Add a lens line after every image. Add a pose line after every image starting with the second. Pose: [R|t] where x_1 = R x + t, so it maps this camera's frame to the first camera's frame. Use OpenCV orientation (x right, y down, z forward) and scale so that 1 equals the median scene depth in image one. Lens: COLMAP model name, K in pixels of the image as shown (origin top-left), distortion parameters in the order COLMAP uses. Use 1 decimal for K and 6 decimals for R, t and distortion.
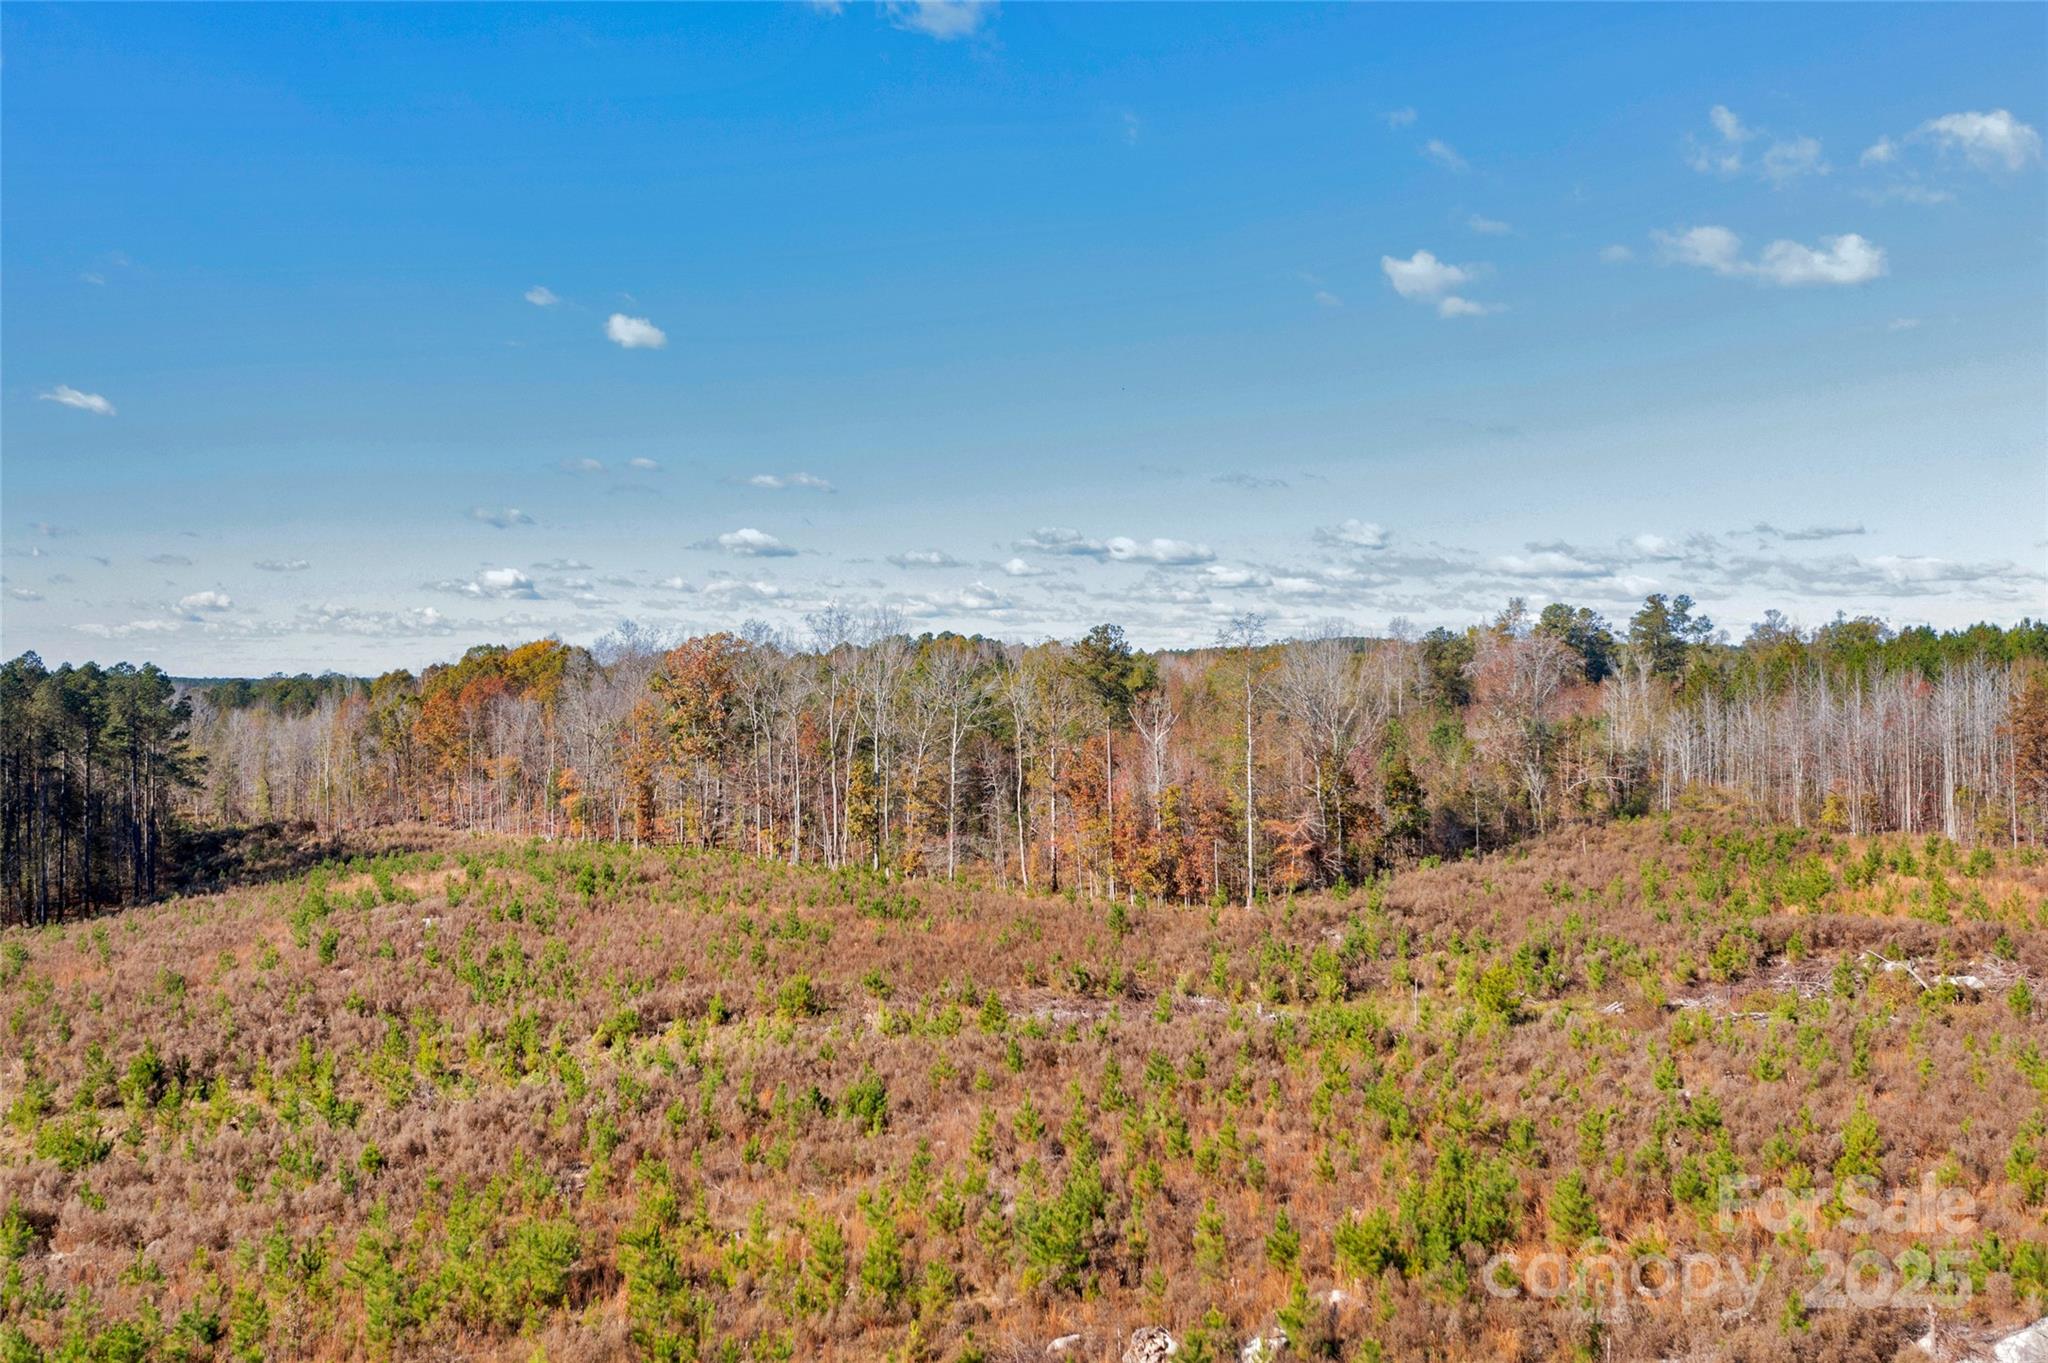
lens RADIAL K [[1719.3, 0, 1018.2], [0, 1719.3, 684.4], [0, 0, 1]] dist [-0.007754, -0.000731]
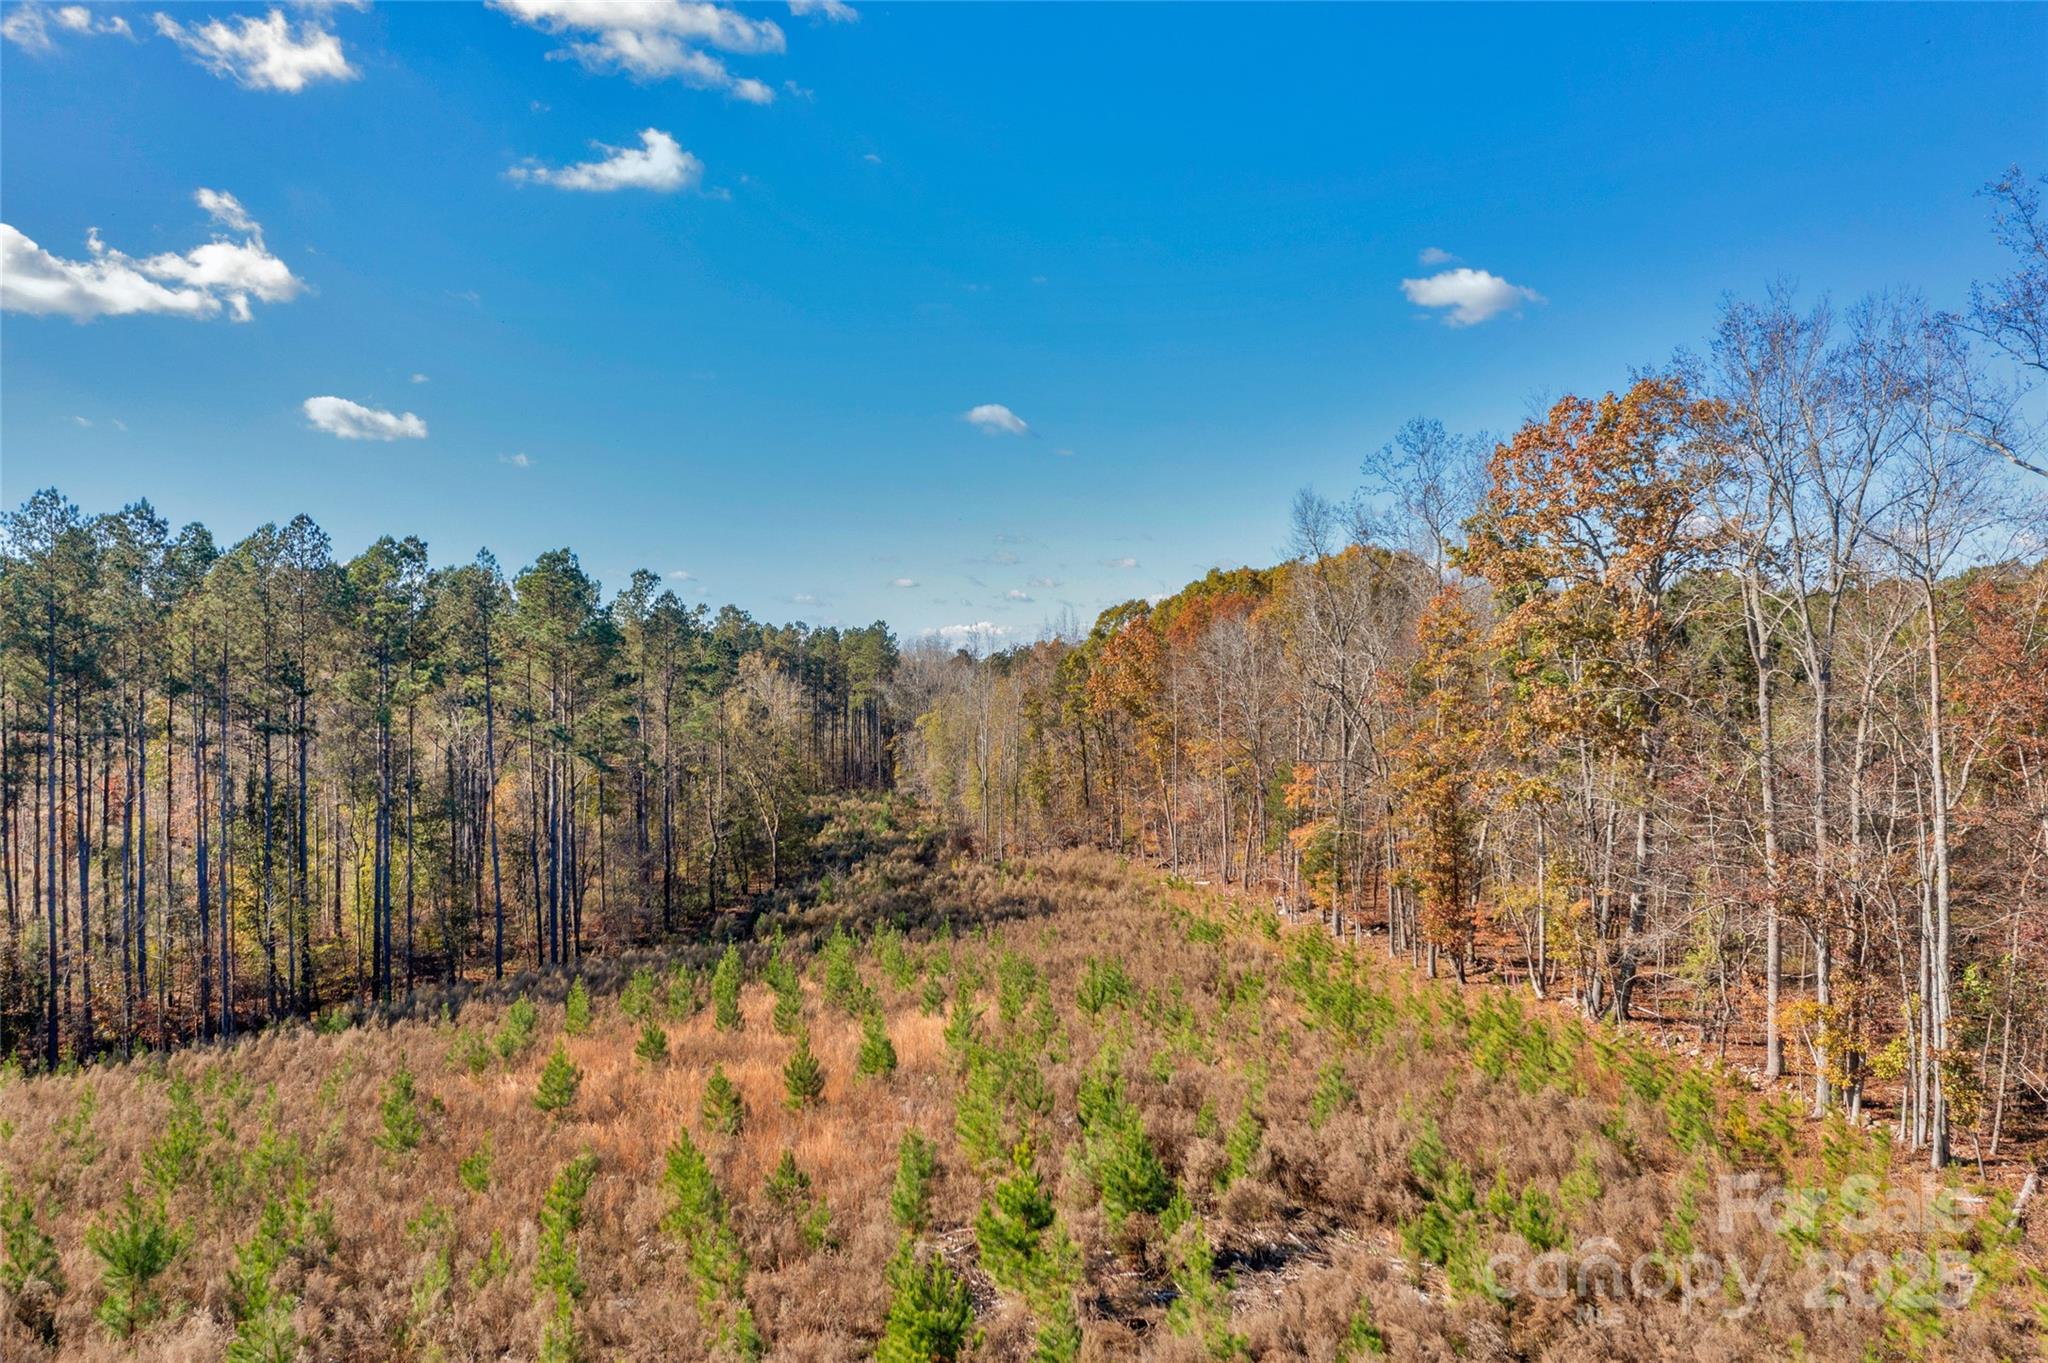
lens RADIAL K [[1719.3, 0, 1006.2], [0, 1719.3, 675.1], [0, 0, 1]] dist [-0.007754, -0.000731]
pose [[0.853077, 0.003016, -0.521776, -0.110727], [-0.001441, 0.999993, 0.003424, 0.029264], [0.521783, -0.002169, 0.853075, 0.684785]]
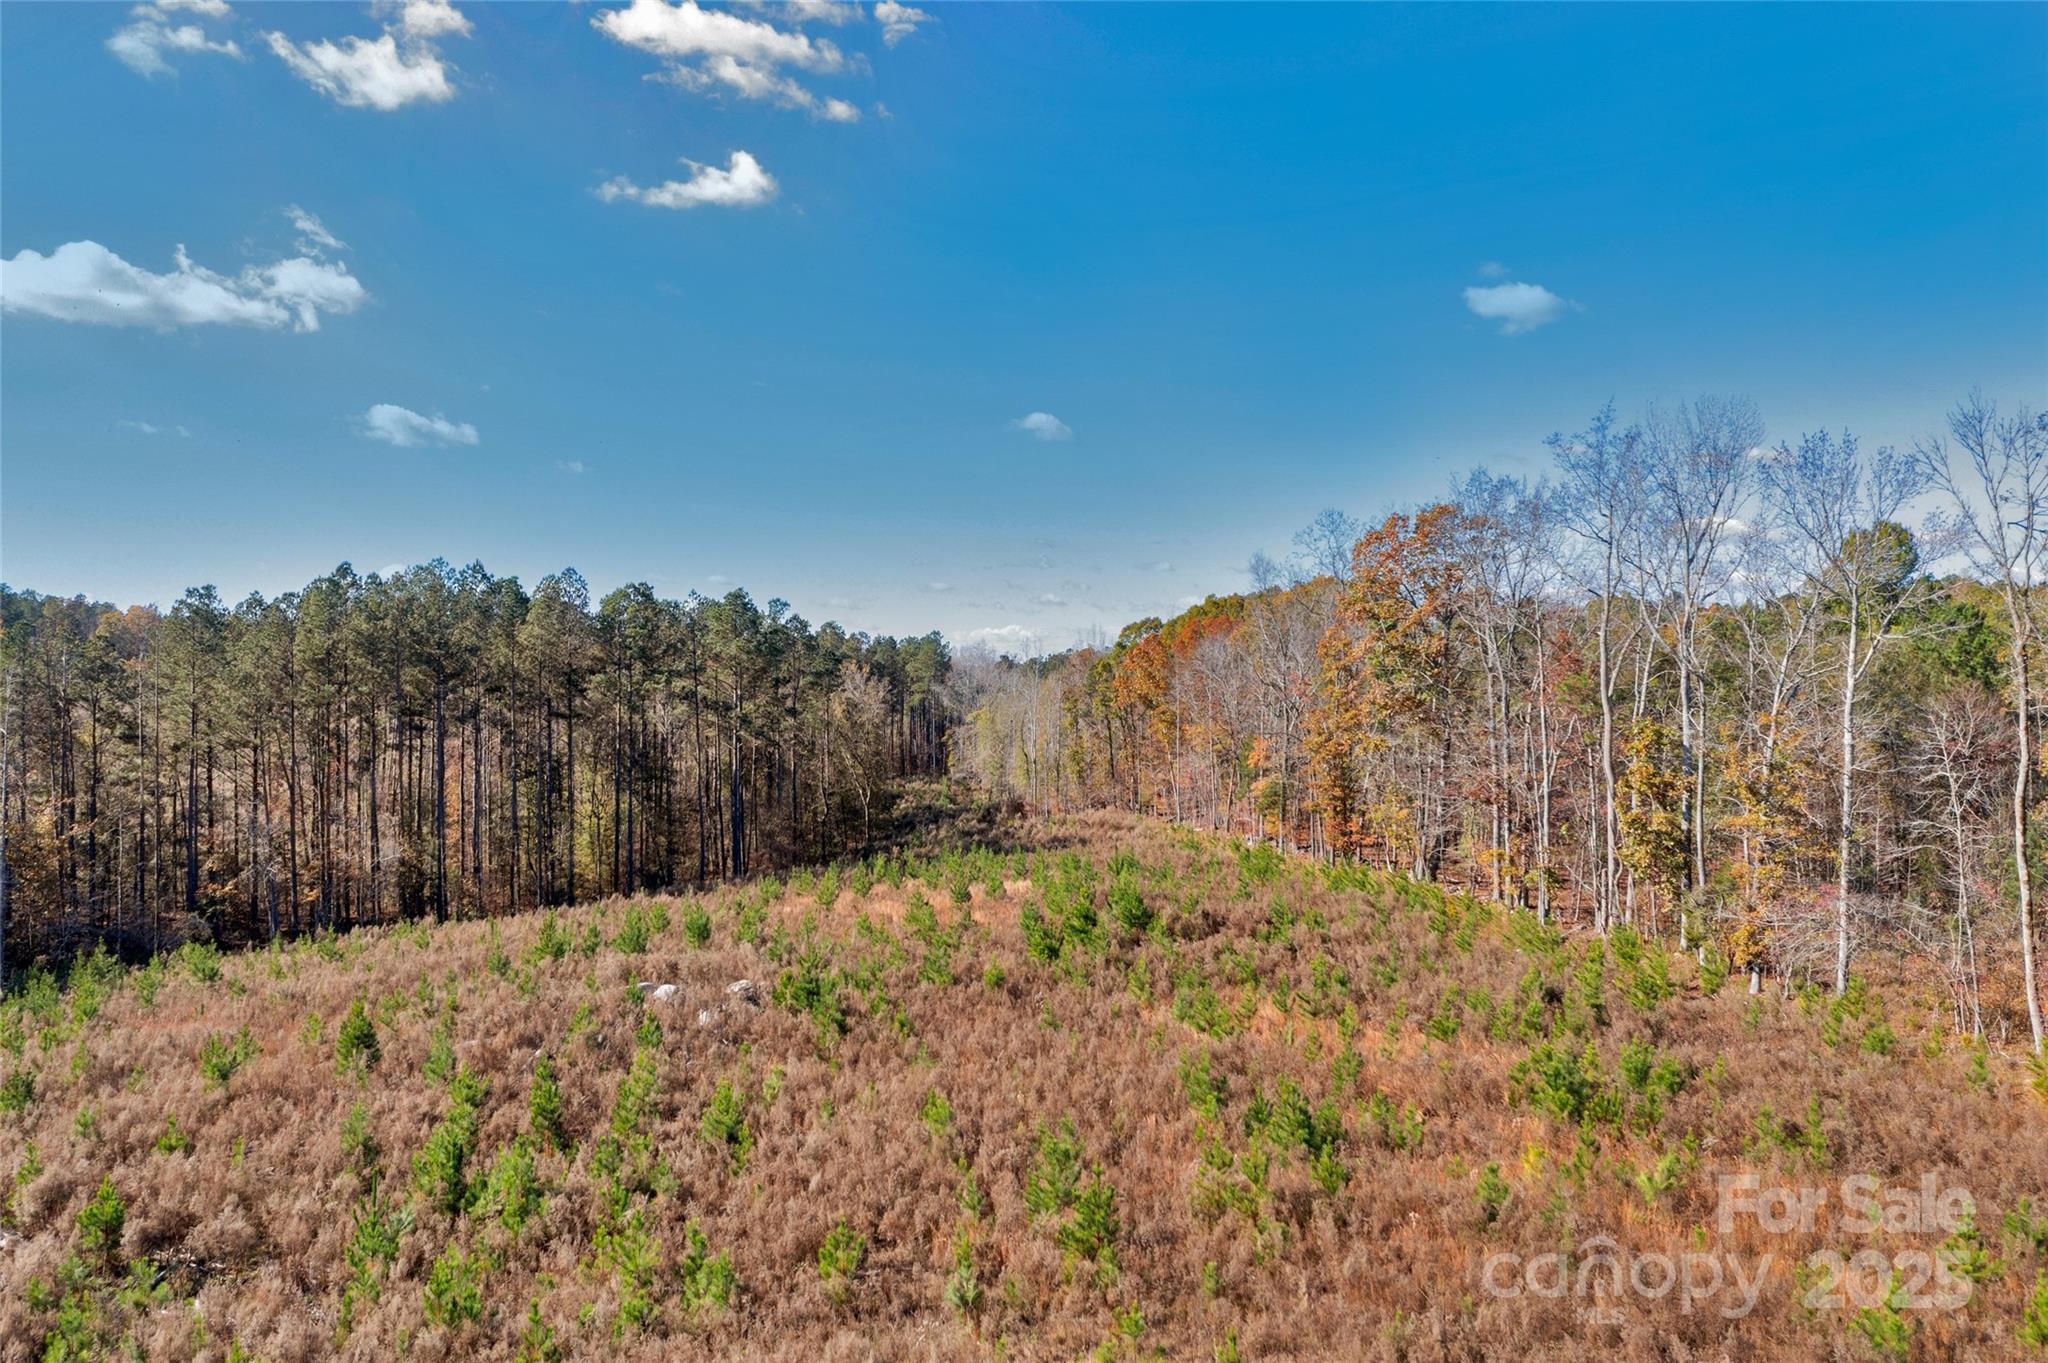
lens RADIAL K [[1719.3, 0, 1030.7], [0, 1719.3, 684.9], [0, 0, 1]] dist [-0.007754, -0.000731]
pose [[0.852669, 0.003377, -0.522441, 0.011424], [0.000644, 0.999972, 0.007515, 0.028719], [0.522452, -0.006744, 0.852642, 0.462711]]
